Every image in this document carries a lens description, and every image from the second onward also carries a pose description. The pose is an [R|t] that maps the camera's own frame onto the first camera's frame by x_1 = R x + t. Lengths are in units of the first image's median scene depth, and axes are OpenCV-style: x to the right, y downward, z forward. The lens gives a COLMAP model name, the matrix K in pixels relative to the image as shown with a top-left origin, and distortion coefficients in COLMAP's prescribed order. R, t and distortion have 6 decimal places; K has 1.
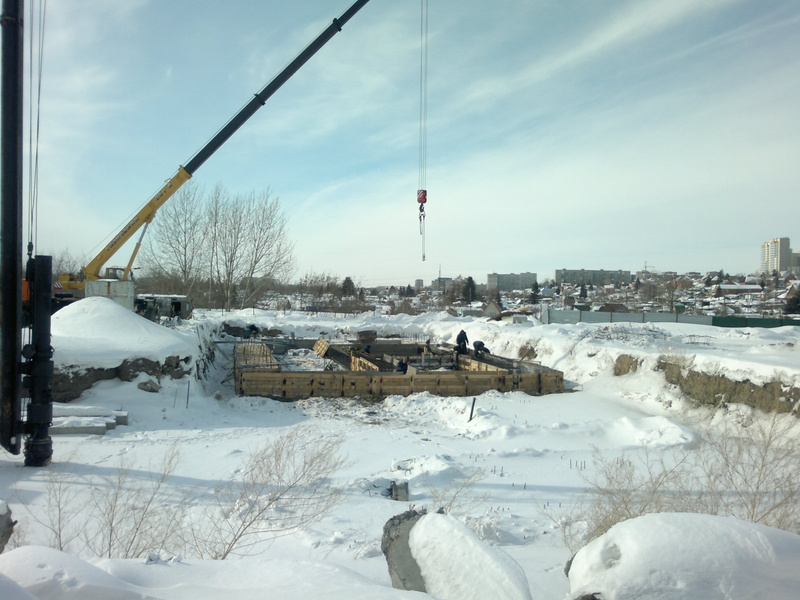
lens RADIAL K [[748.8, 0, 404.1], [0, 748.8, 295.3], [0, 0, 1]] dist [-0.032555, 0.000000]
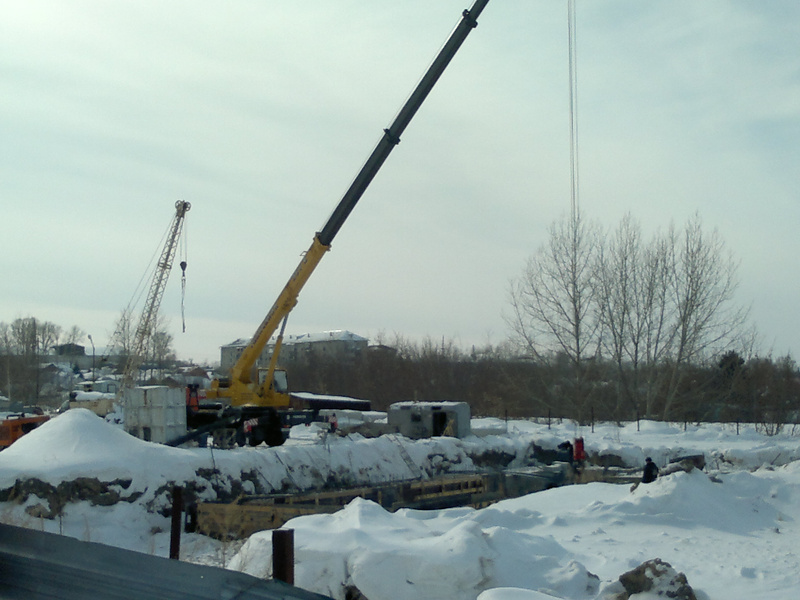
lens RADIAL K [[1447.1, 0, 395.4], [0, 1447.1, 306.5], [0, 0, 1]] dist [-0.035011, 0.000000]
pose [[0.746489, -0.067114, -0.662005, 0.849950], [0.024150, 0.996978, -0.073841, 0.014454], [0.664960, 0.039134, 0.745853, 0.007501]]
